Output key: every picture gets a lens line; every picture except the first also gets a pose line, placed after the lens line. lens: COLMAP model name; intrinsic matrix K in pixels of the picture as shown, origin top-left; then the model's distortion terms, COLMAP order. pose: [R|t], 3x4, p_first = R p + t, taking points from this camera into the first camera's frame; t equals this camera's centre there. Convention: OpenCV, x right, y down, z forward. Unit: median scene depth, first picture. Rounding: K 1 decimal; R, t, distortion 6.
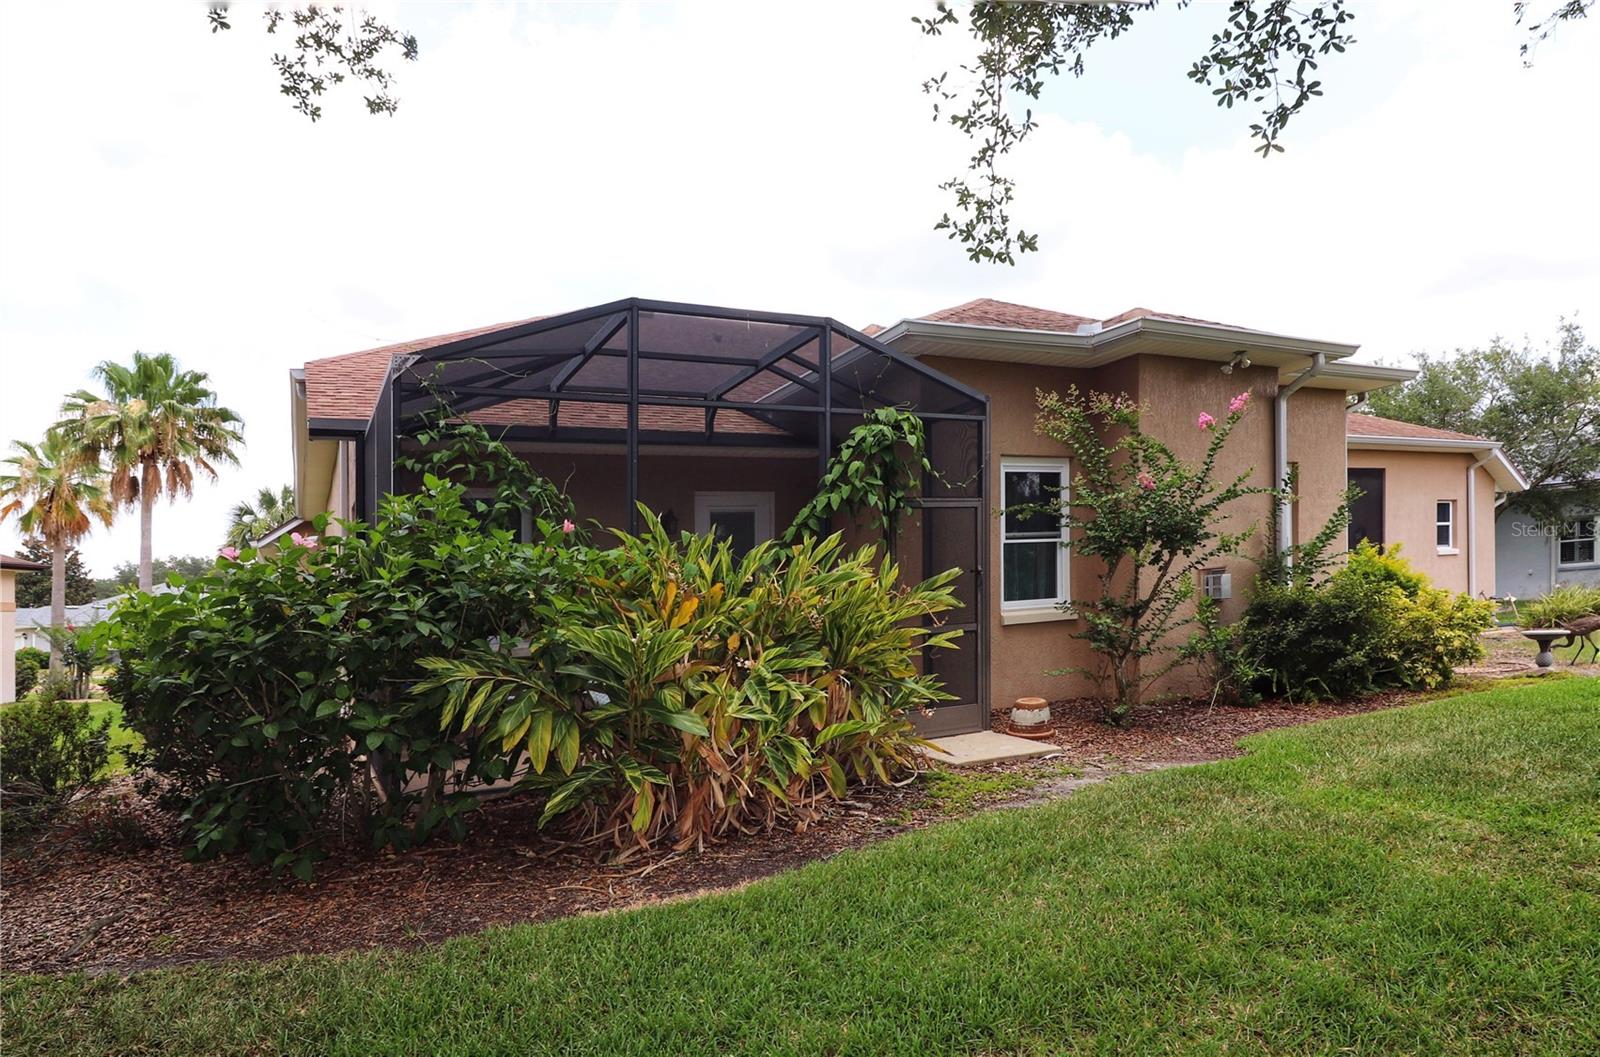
lens RADIAL K [[753.7, 0, 800.1], [0, 753.7, 520.4], [0, 0, 1]] dist [-0.014236, -0.005068]
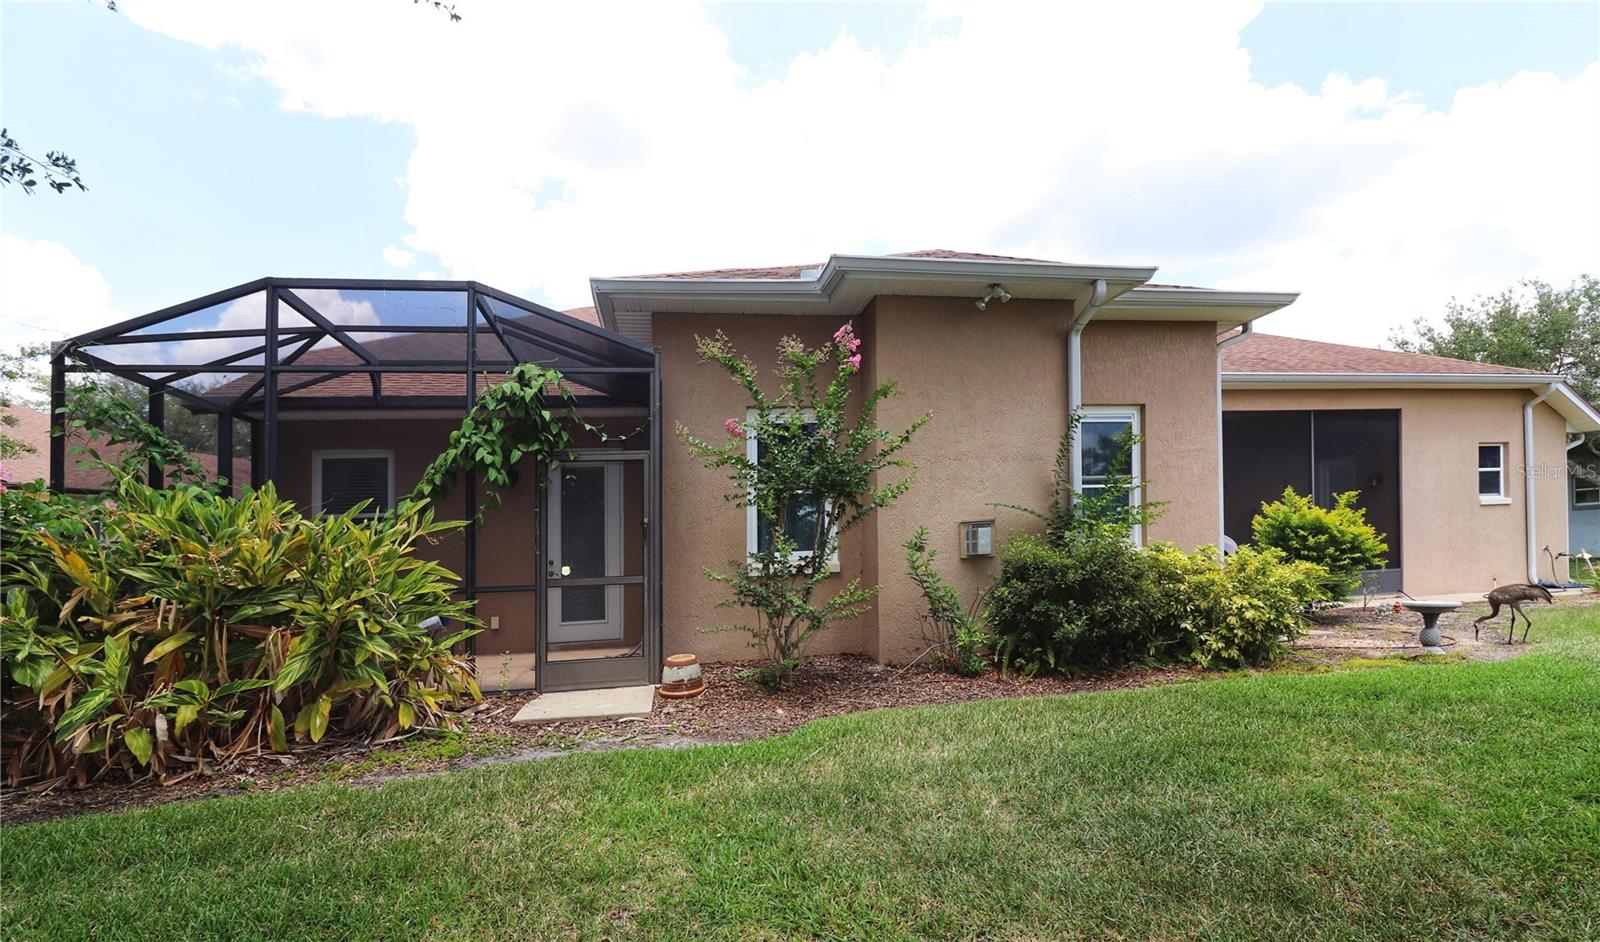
lens RADIAL K [[638.4, 0, 799.9], [0, 638.4, 478.2], [0, 0, 1]] dist [-0.007204, -0.000248]
pose [[0.975131, -0.008566, -0.221465, 0.515998], [0.010417, 0.999920, 0.007189, 0.001752], [0.221386, -0.009317, 0.975142, 0.182316]]
